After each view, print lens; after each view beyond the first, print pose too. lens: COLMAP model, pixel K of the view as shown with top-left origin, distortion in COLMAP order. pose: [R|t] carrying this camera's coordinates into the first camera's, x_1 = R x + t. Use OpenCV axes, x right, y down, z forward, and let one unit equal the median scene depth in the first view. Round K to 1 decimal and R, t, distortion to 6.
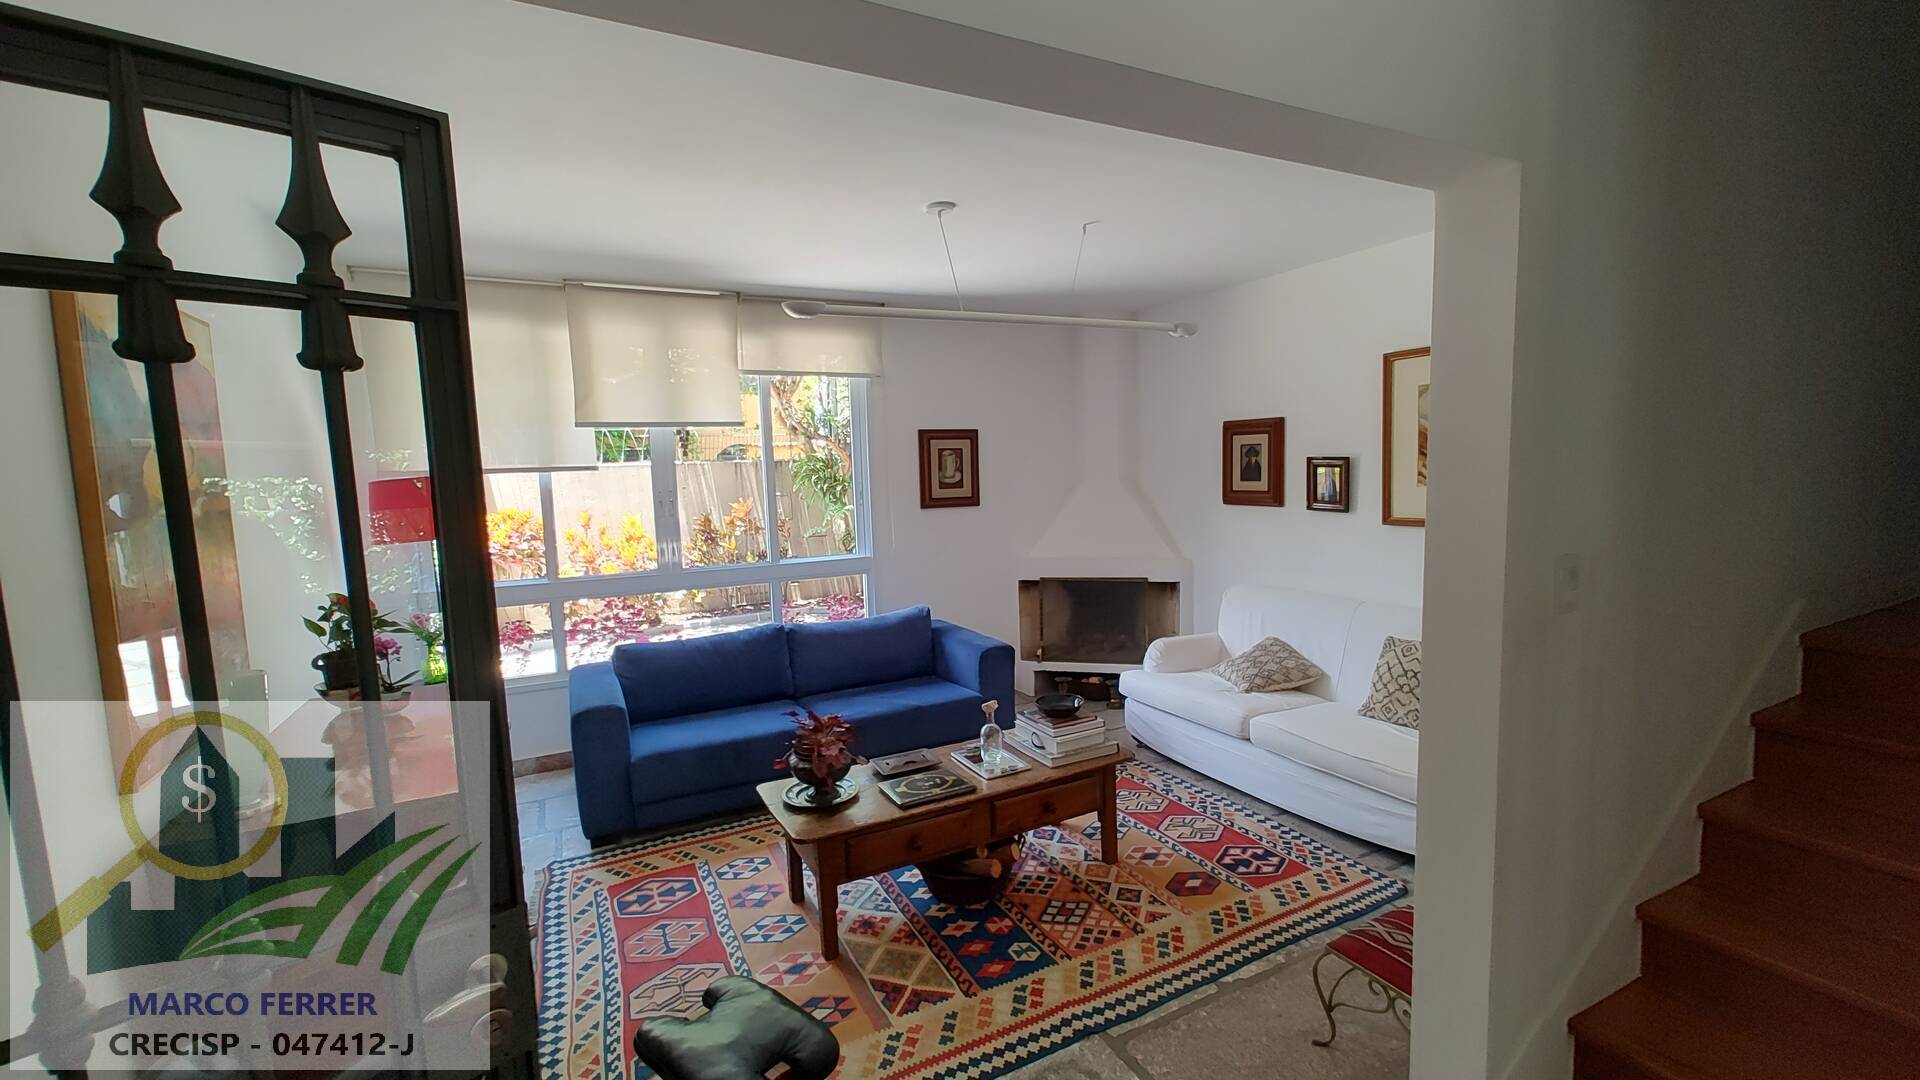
lens RADIAL K [[794.8, 0, 978.0], [0, 794.8, 550.5], [0, 0, 1]] dist [-0.006165, -0.000325]
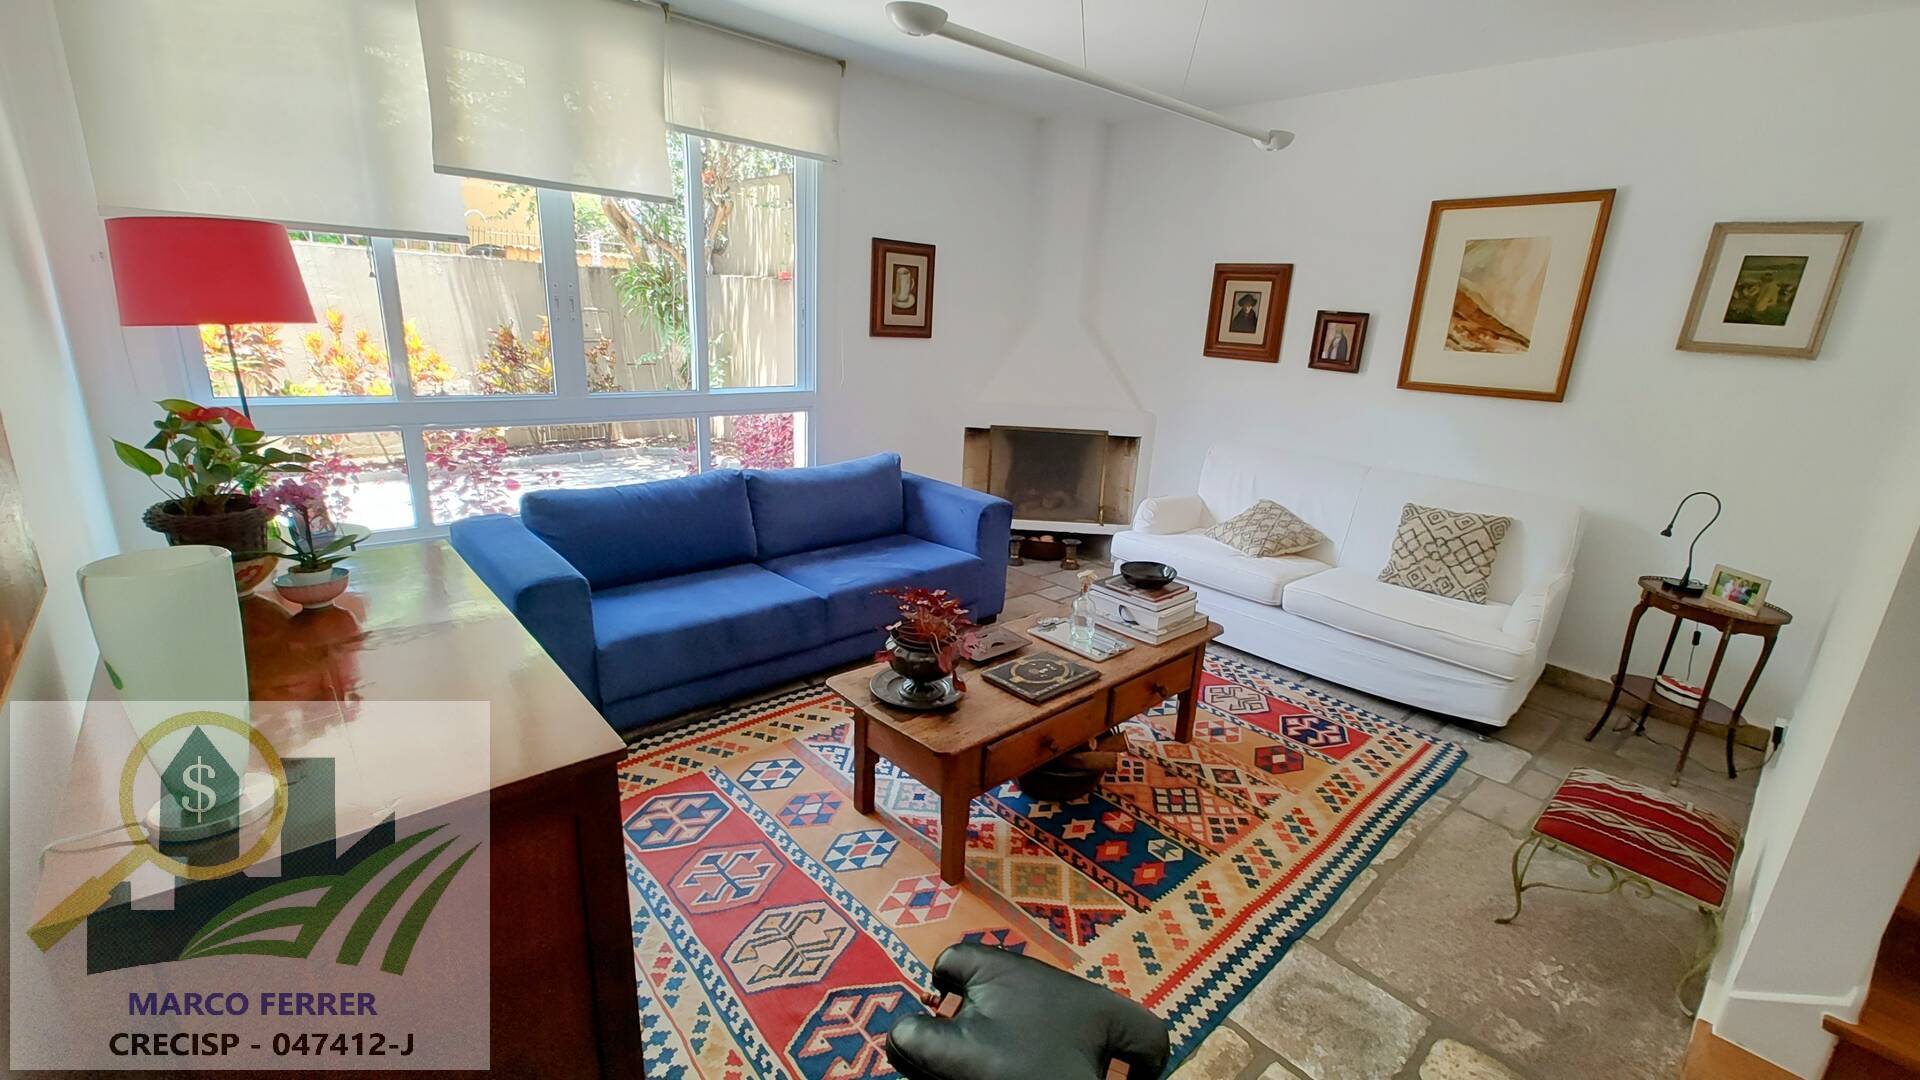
lens RADIAL K [[794.8, 0, 948.2], [0, 794.8, 544.0], [0, 0, 1]] dist [-0.006165, -0.000325]
pose [[0.963774, 0.006206, 0.266649, -0.316952], [-0.053958, 0.983594, 0.172136, 0.020445], [-0.261206, -0.180288, 0.948297, 0.214826]]
